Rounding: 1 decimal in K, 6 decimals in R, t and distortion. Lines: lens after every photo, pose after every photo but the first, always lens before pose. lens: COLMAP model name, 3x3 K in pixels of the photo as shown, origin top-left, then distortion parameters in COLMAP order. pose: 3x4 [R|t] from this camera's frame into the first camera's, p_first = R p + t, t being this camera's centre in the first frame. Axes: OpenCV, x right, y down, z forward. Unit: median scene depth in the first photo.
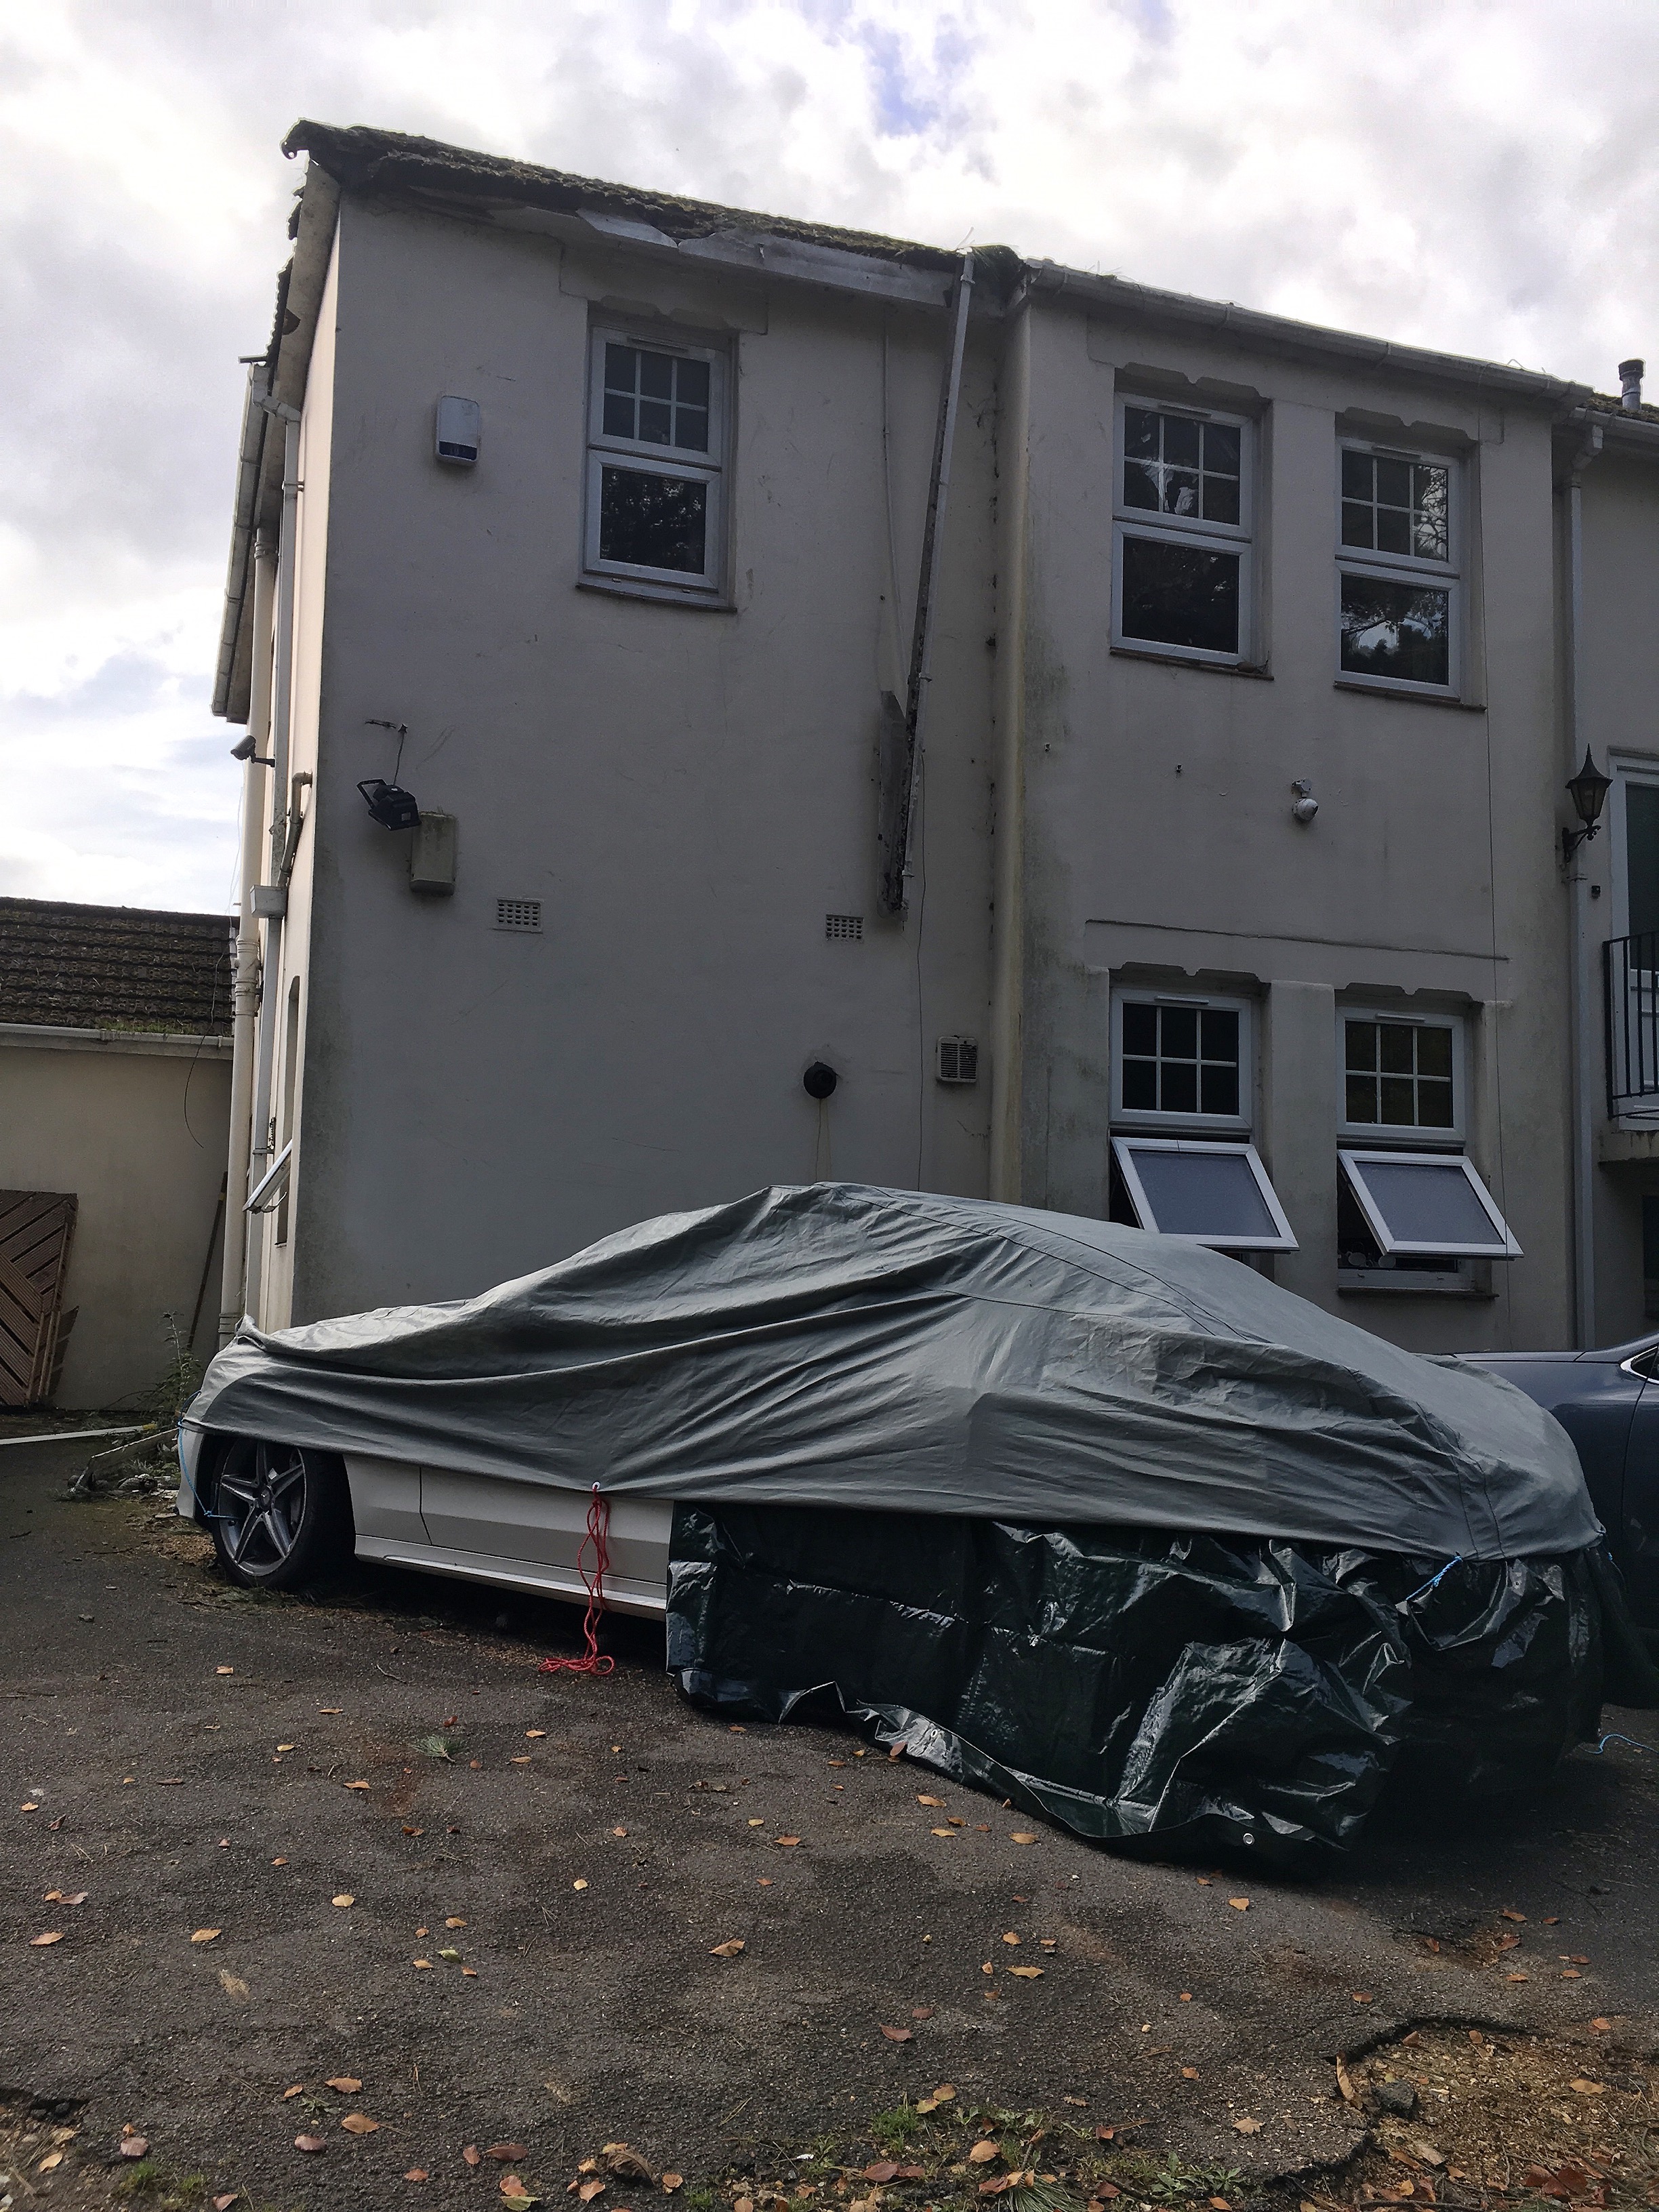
lens RADIAL K [[1850.5, 0, 831.2], [0, 1850.5, 1110.6], [0, 0, 1]] dist [0.013257, -0.000107]
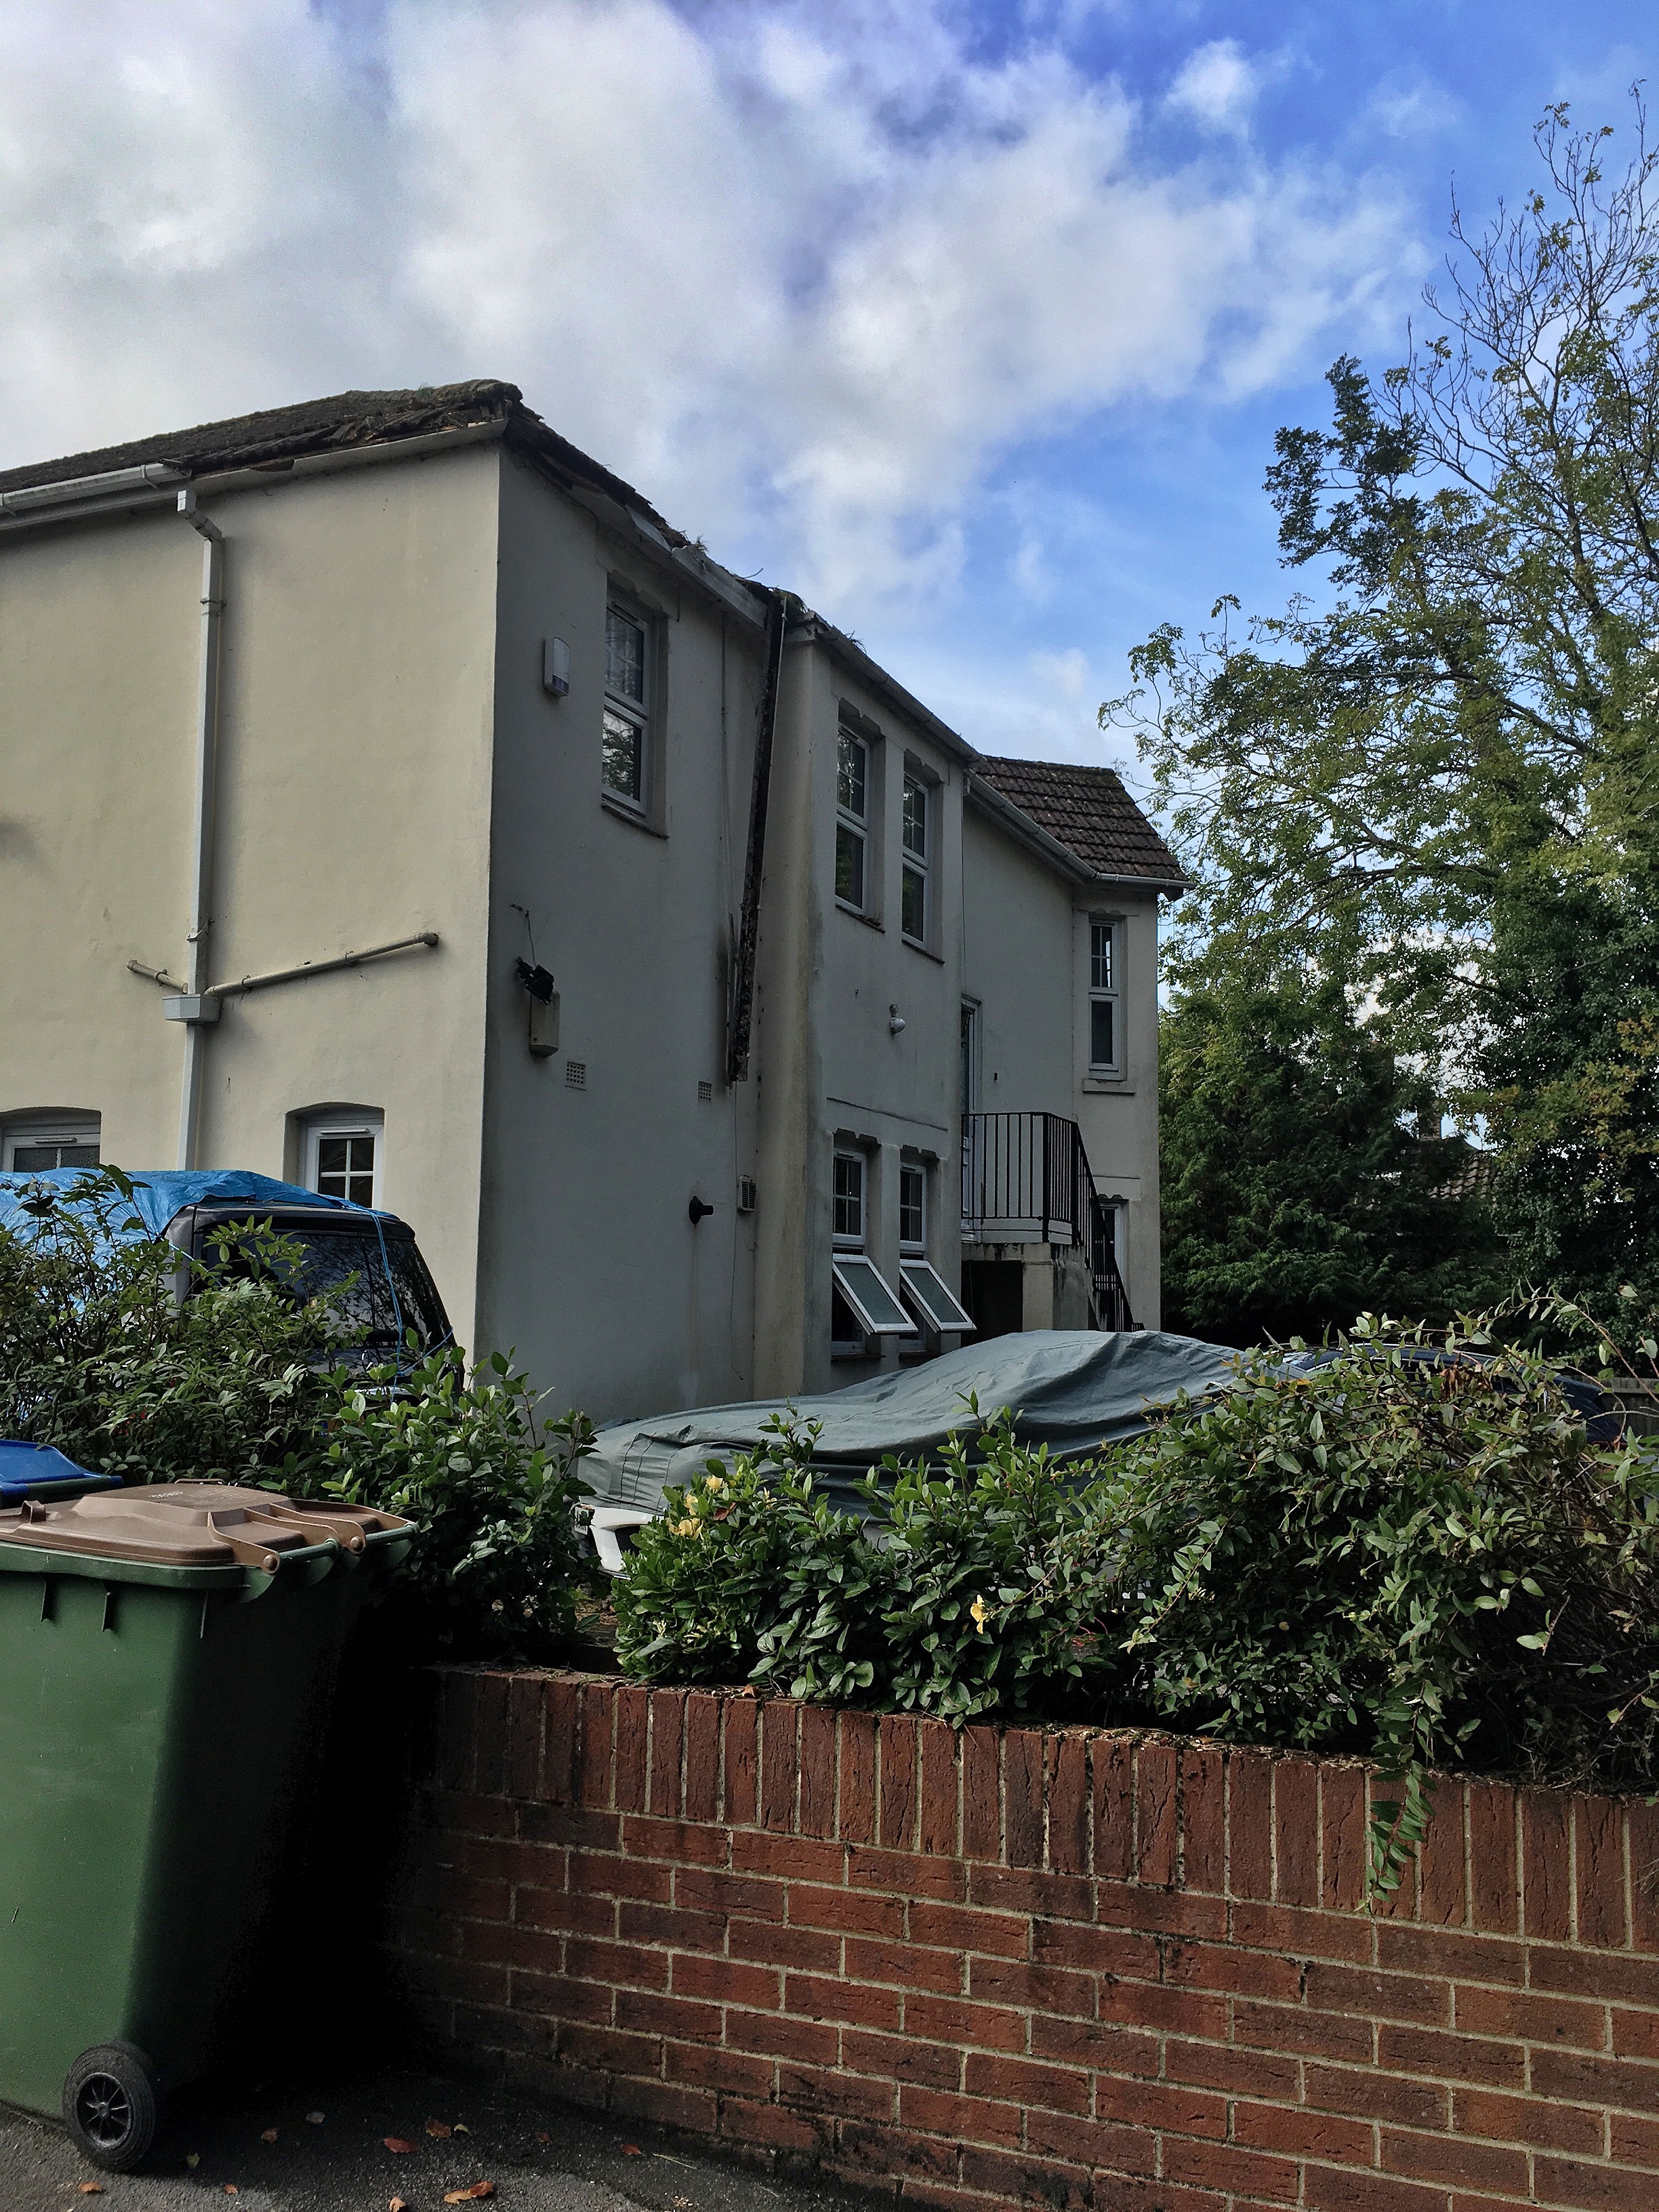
lens RADIAL K [[1850.5, 0, 829.9], [0, 1850.5, 1104.9], [0, 0, 1]] dist [0.013257, -0.000107]
pose [[0.692515, 0.071018, 0.717899, -0.854808], [-0.074628, 0.996856, -0.026625, -0.060181], [-0.717533, -0.035138, 0.695637, 0.027810]]
